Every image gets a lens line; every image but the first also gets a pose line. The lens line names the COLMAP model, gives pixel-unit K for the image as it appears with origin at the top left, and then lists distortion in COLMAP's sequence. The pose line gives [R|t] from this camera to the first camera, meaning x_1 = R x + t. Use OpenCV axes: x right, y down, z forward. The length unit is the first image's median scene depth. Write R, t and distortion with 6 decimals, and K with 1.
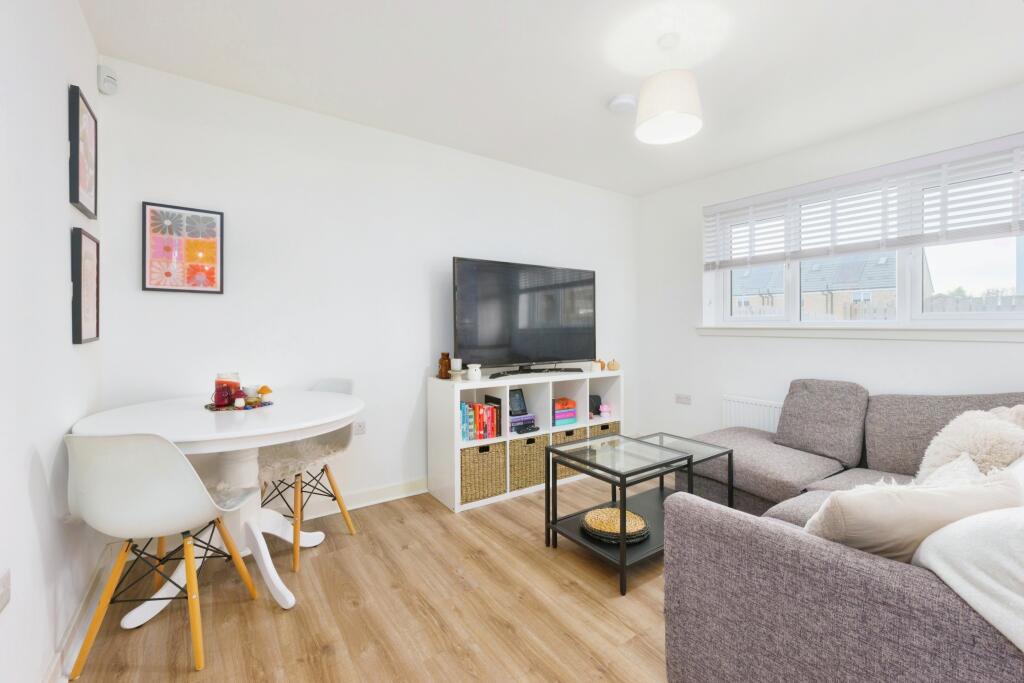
lens RADIAL K [[442.2, 0, 516.0], [0, 442.2, 332.2], [0, 0, 1]] dist [-0.000072, -0.000432]
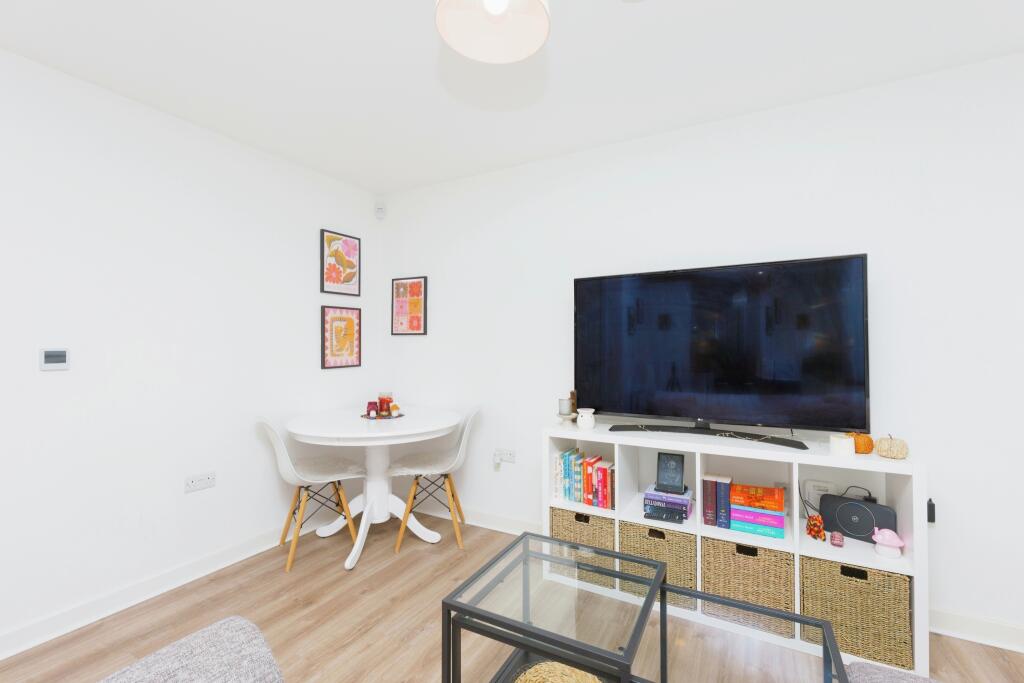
lens RADIAL K [[442.2, 0, 509.8], [0, 442.2, 345.6], [0, 0, 1]] dist [-0.000072, -0.000432]
pose [[0.430688, -0.013795, -0.902396, 0.696388], [-0.018509, 0.999538, -0.024114, -0.024389], [0.902311, 0.027088, 0.430233, 0.639810]]
